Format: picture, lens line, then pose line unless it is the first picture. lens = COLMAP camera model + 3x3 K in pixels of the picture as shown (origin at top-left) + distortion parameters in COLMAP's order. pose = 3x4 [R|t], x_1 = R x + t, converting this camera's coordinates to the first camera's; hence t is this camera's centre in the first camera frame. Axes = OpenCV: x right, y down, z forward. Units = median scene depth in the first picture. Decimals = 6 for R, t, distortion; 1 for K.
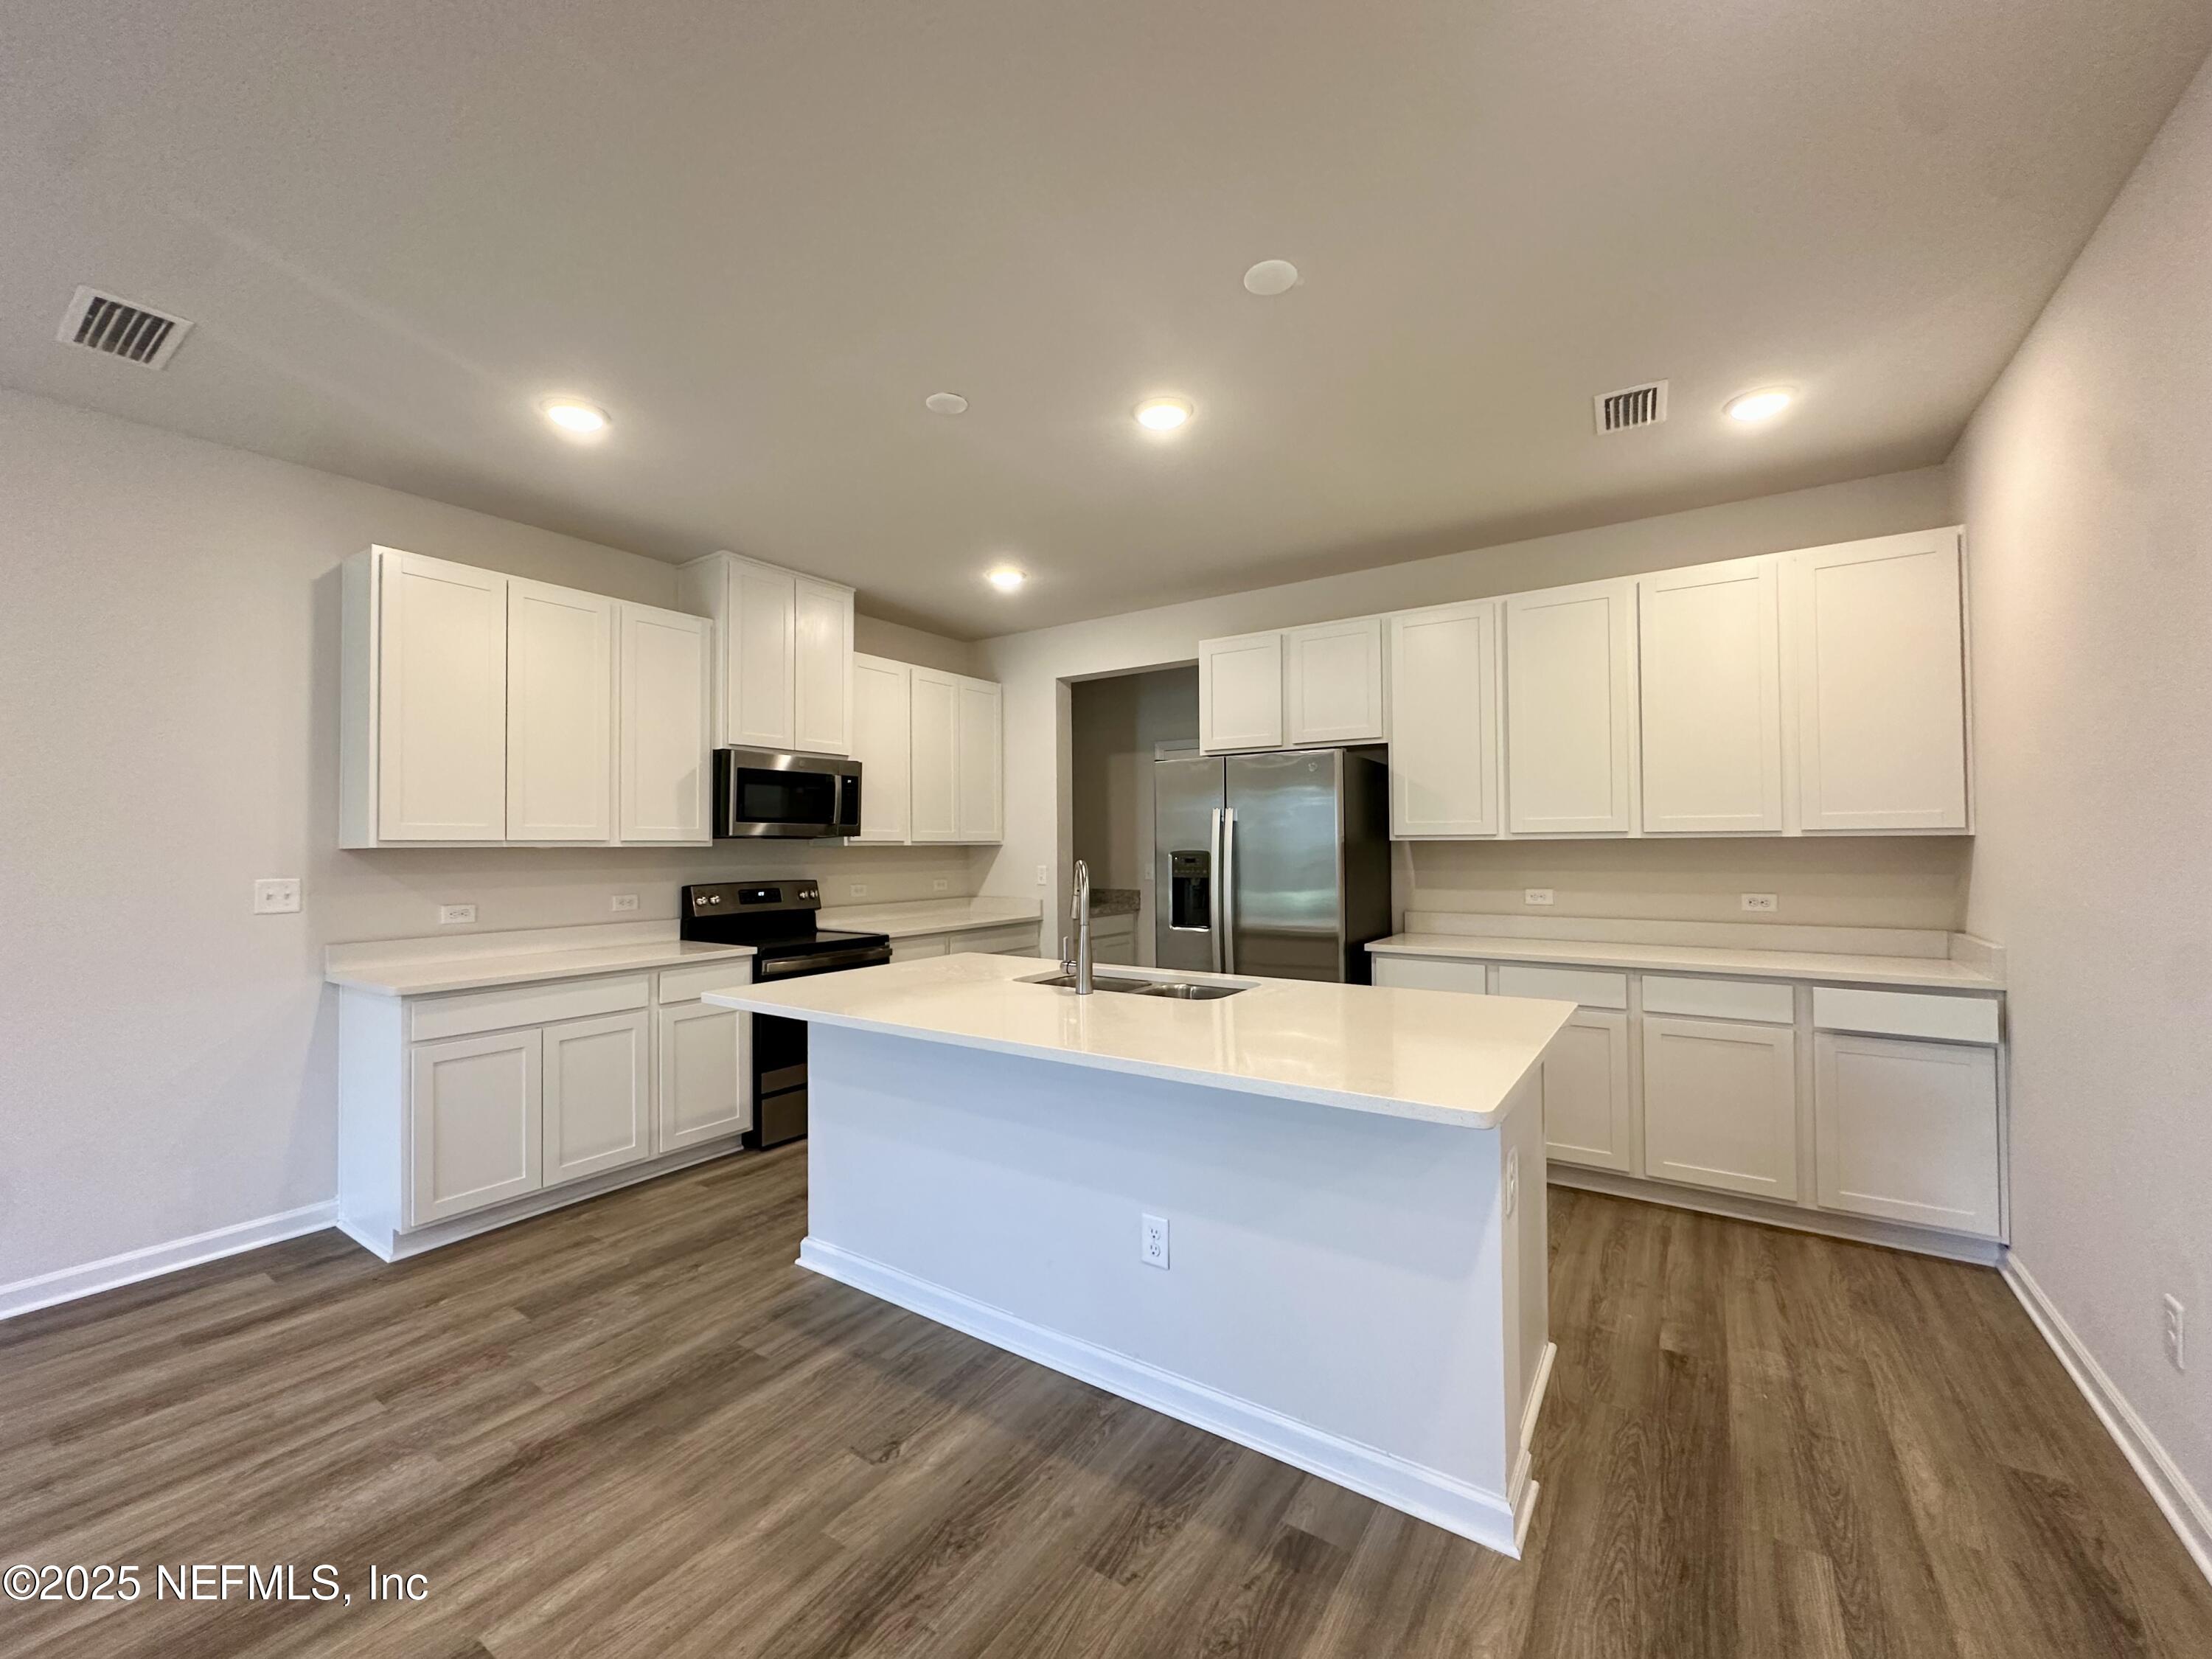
lens RADIAL K [[890.2, 0, 1089.0], [0, 890.2, 830.0], [0, 0, 1]] dist [-0.004335, 0.000846]
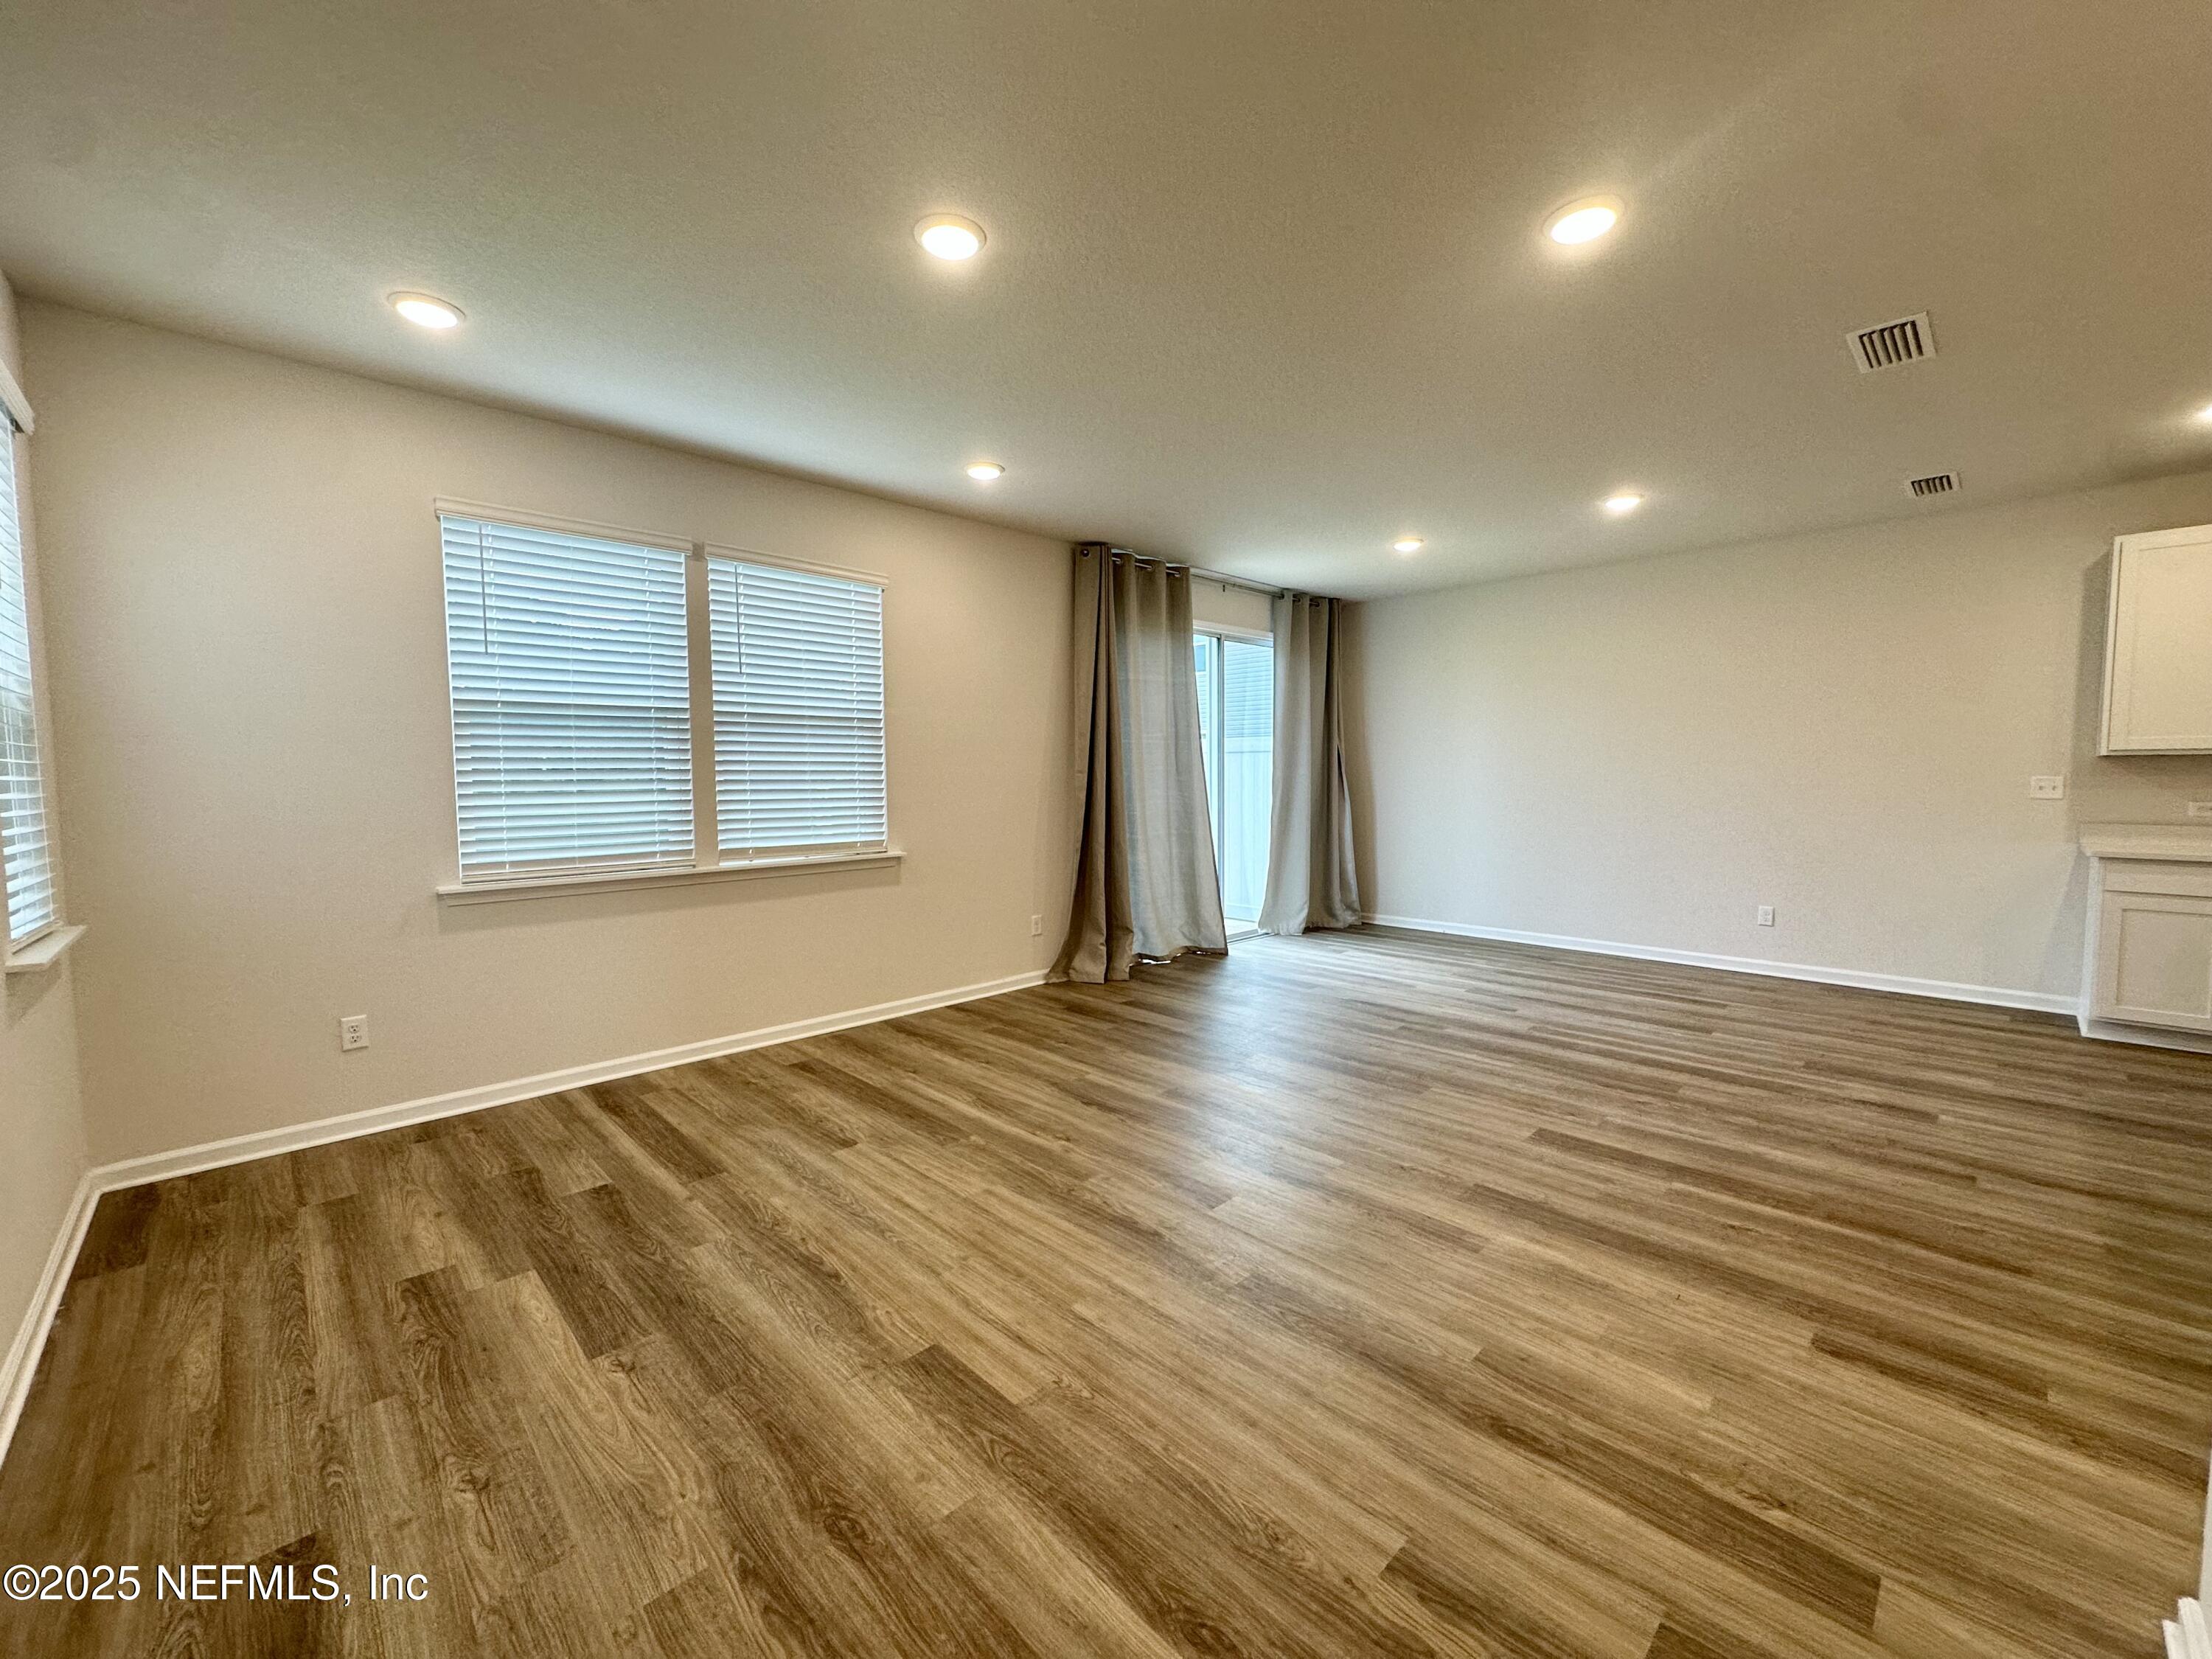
lens RADIAL K [[890.2, 0, 1099.9], [0, 890.2, 835.4], [0, 0, 1]] dist [-0.004335, 0.000846]
pose [[-0.192574, 0.078804, -0.978113, 0.672658], [0.024380, 0.996847, 0.075513, 0.001486], [0.980980, -0.009304, -0.193888, -0.225737]]
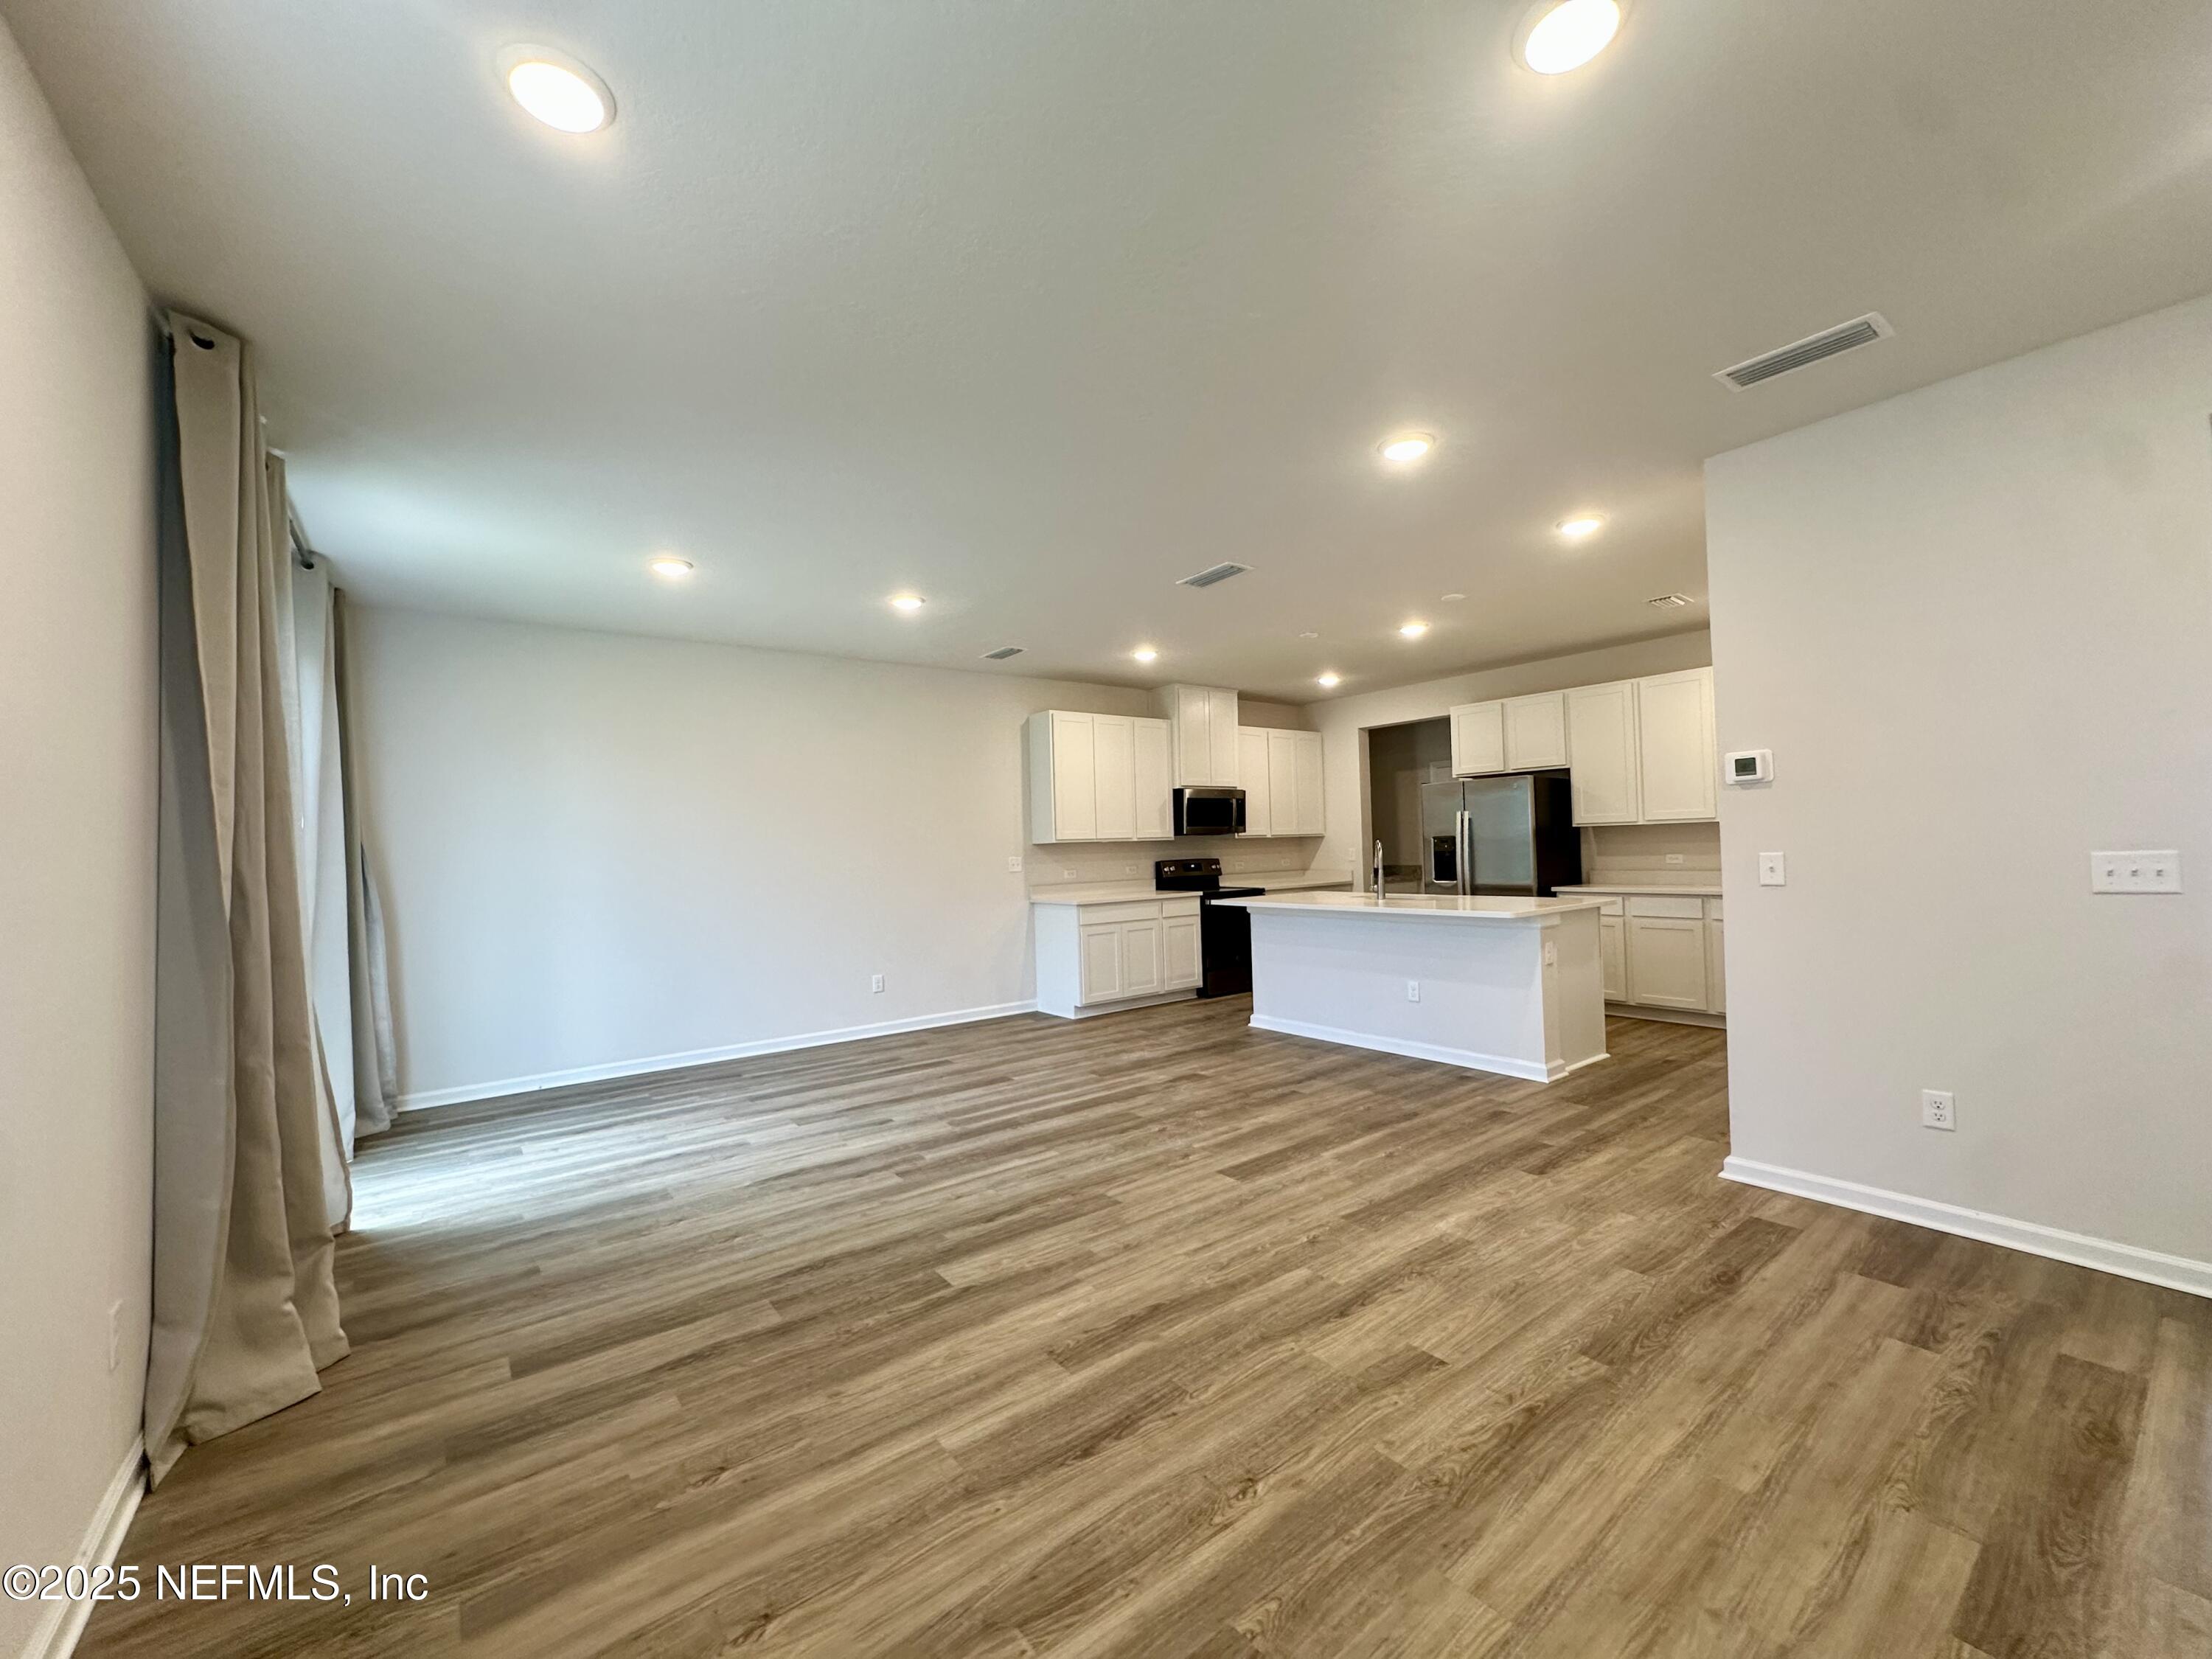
lens RADIAL K [[890.2, 0, 1103.0], [0, 890.2, 833.8], [0, 0, 1]] dist [-0.004335, 0.000846]
pose [[0.952521, -0.025847, -0.303373, 0.007293], [0.028545, 0.999583, 0.004460, -0.006897], [0.303131, -0.012908, 0.952861, -0.857792]]
